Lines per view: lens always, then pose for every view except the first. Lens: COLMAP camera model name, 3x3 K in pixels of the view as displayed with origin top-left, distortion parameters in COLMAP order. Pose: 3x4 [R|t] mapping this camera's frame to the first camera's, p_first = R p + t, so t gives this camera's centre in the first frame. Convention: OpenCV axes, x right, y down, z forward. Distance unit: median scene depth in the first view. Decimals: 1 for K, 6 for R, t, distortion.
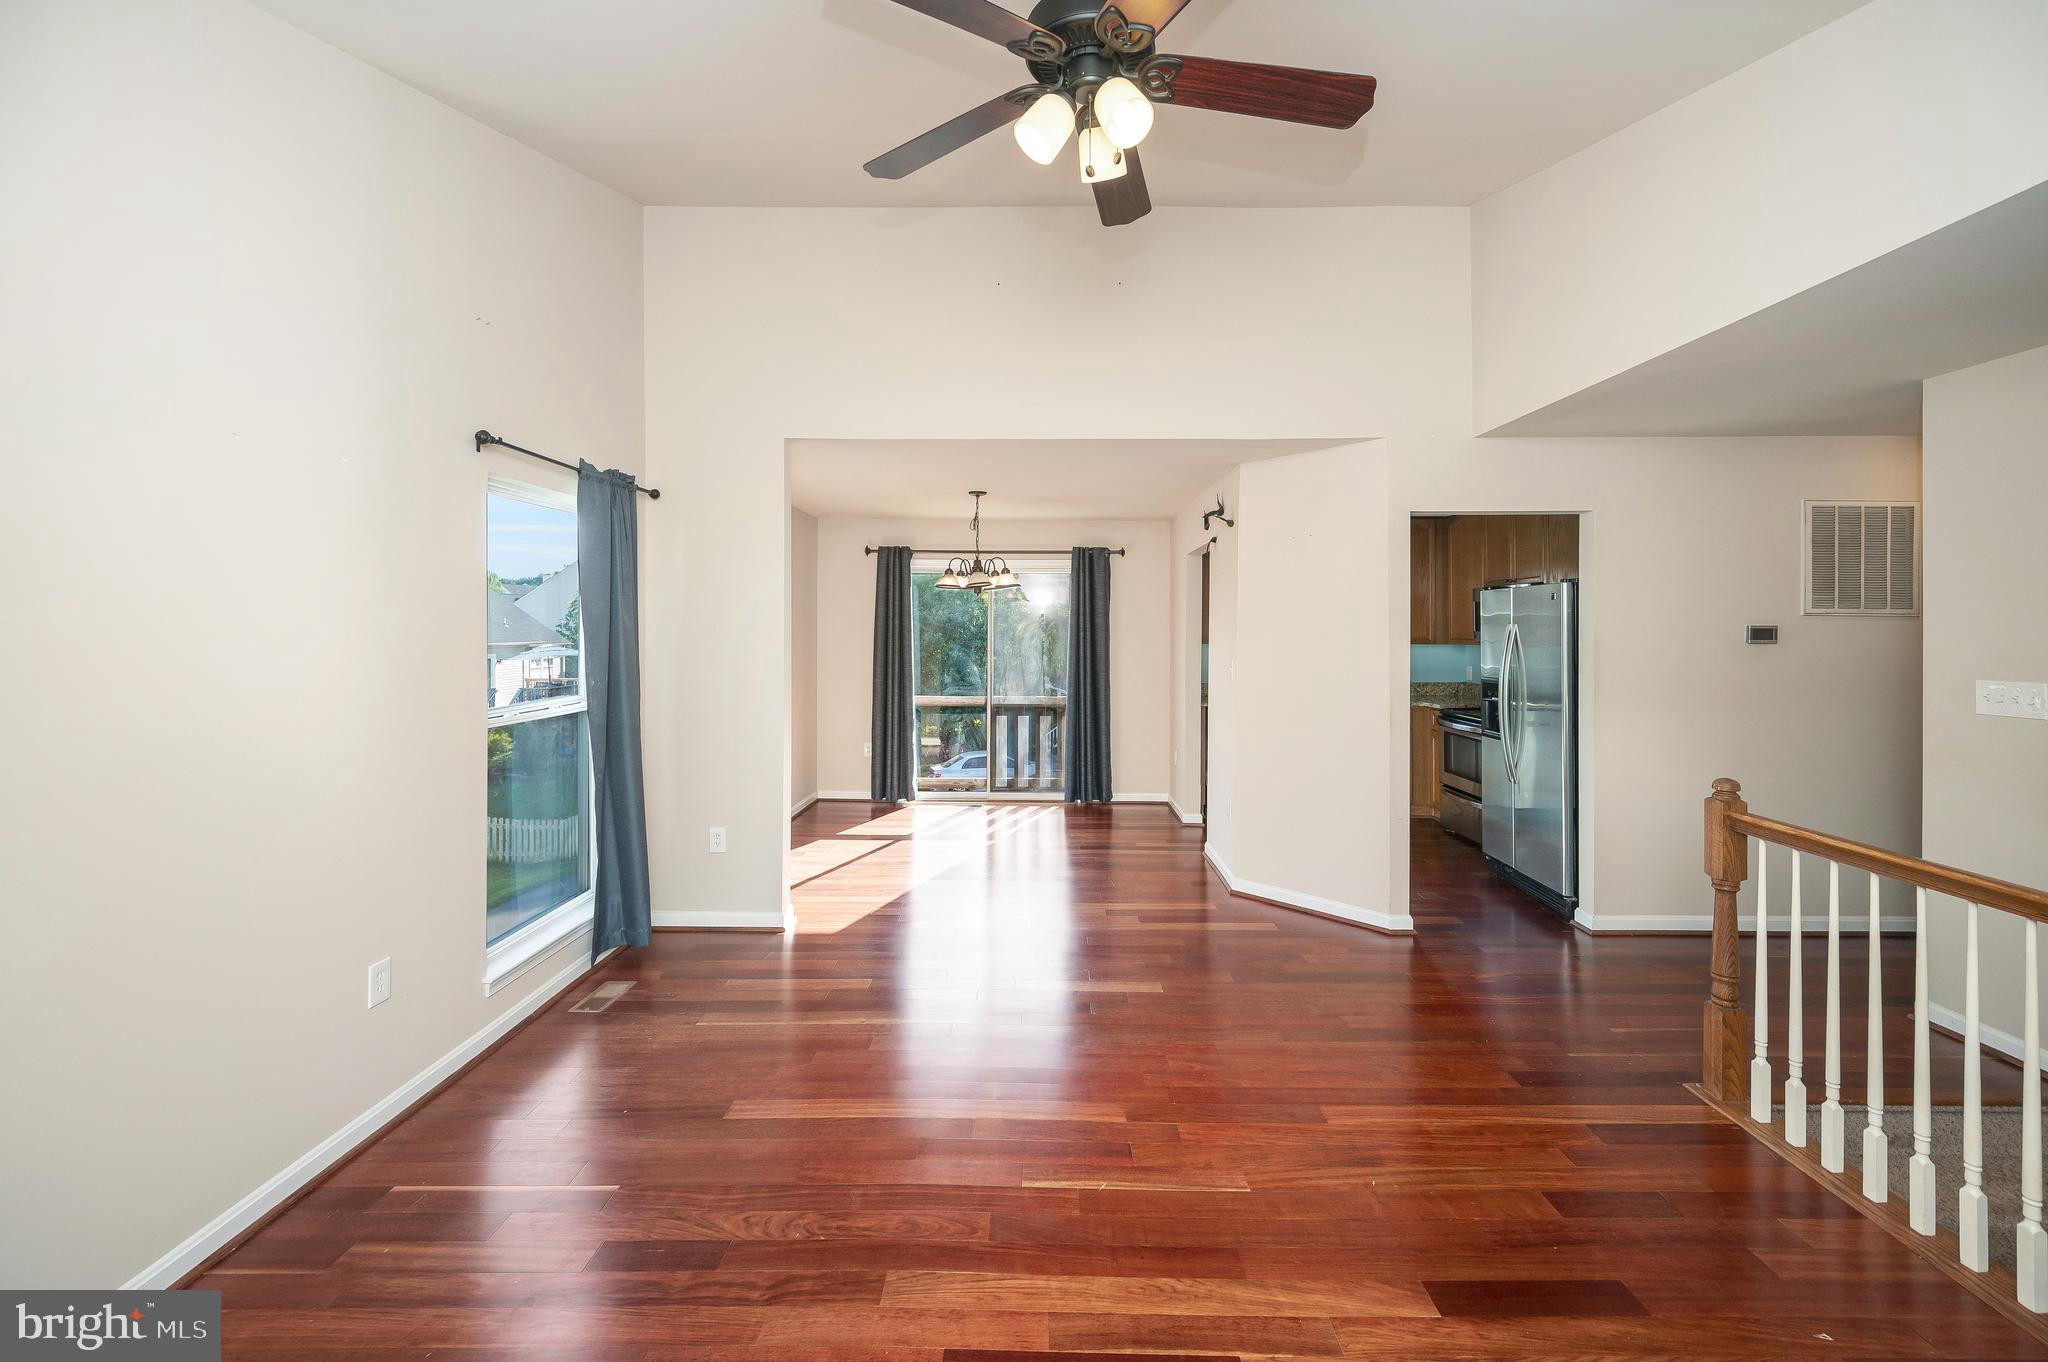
lens RADIAL K [[842.0, 0, 1035.0], [0, 842.0, 607.3], [0, 0, 1]] dist [0.000409, -0.000258]
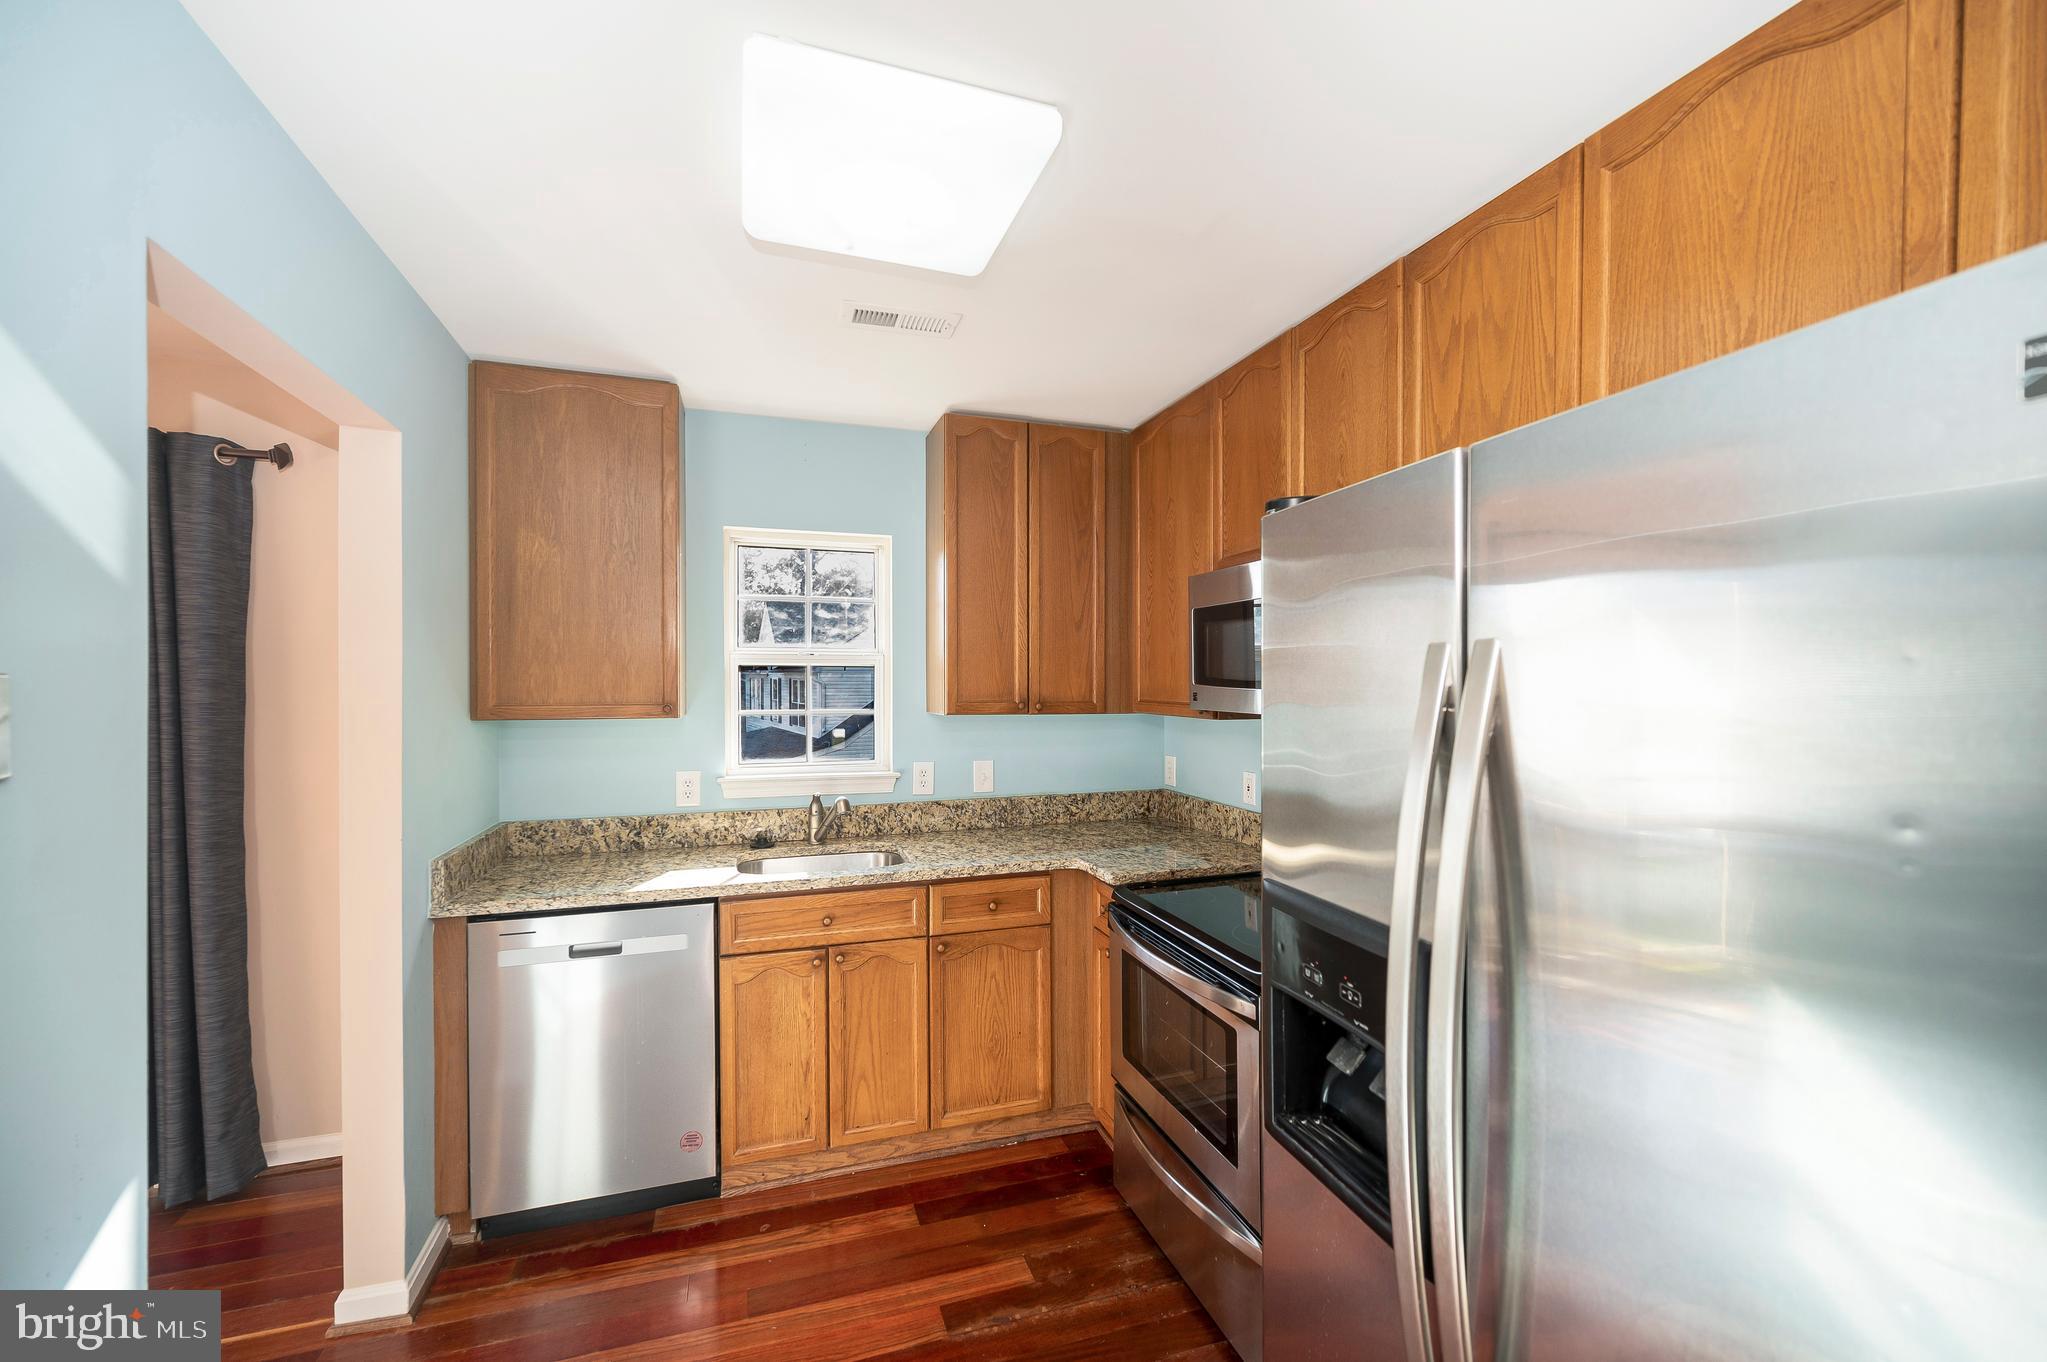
lens RADIAL K [[841.6, 0, 1018.8], [0, 841.6, 671.9], [0, 0, 1]] dist [0.000409, -0.000258]
pose [[0.946866, 0.000908, 0.321626, 0.287388], [-0.006927, 0.999822, 0.017571, 0.015636], [-0.321553, -0.018865, 0.946704, 0.590001]]
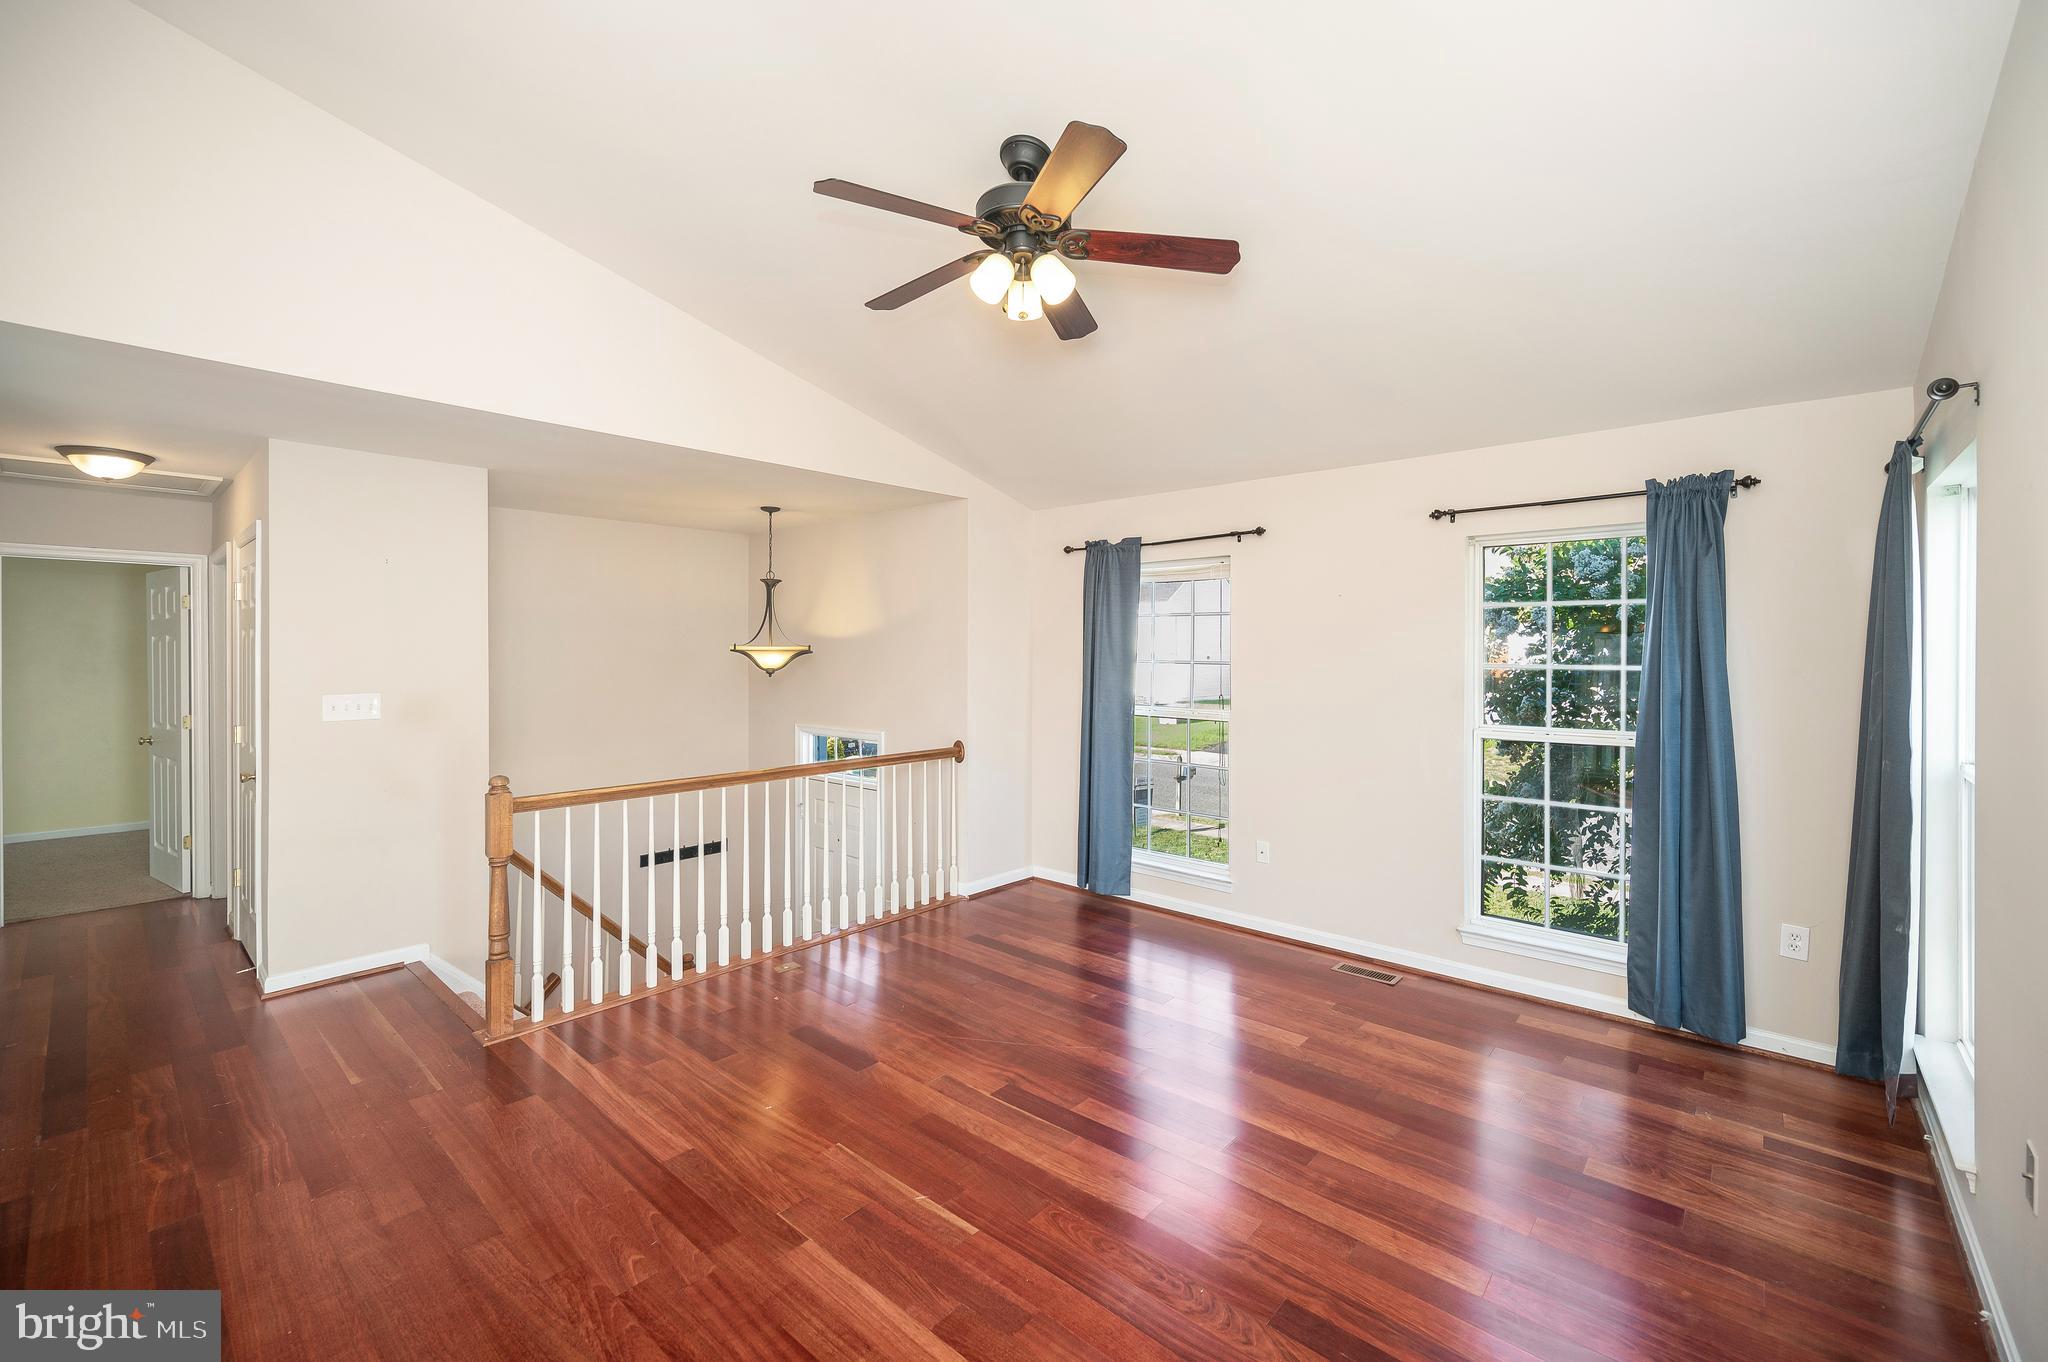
lens RADIAL K [[842.0, 0, 1033.0], [0, 842.0, 654.8], [0, 0, 1]] dist [0.000409, -0.000258]
pose [[-0.754497, -0.004104, 0.656291, -0.219667], [-0.018447, 0.999718, -0.014956, 0.010854], [-0.656045, -0.023391, -0.754360, 0.536922]]
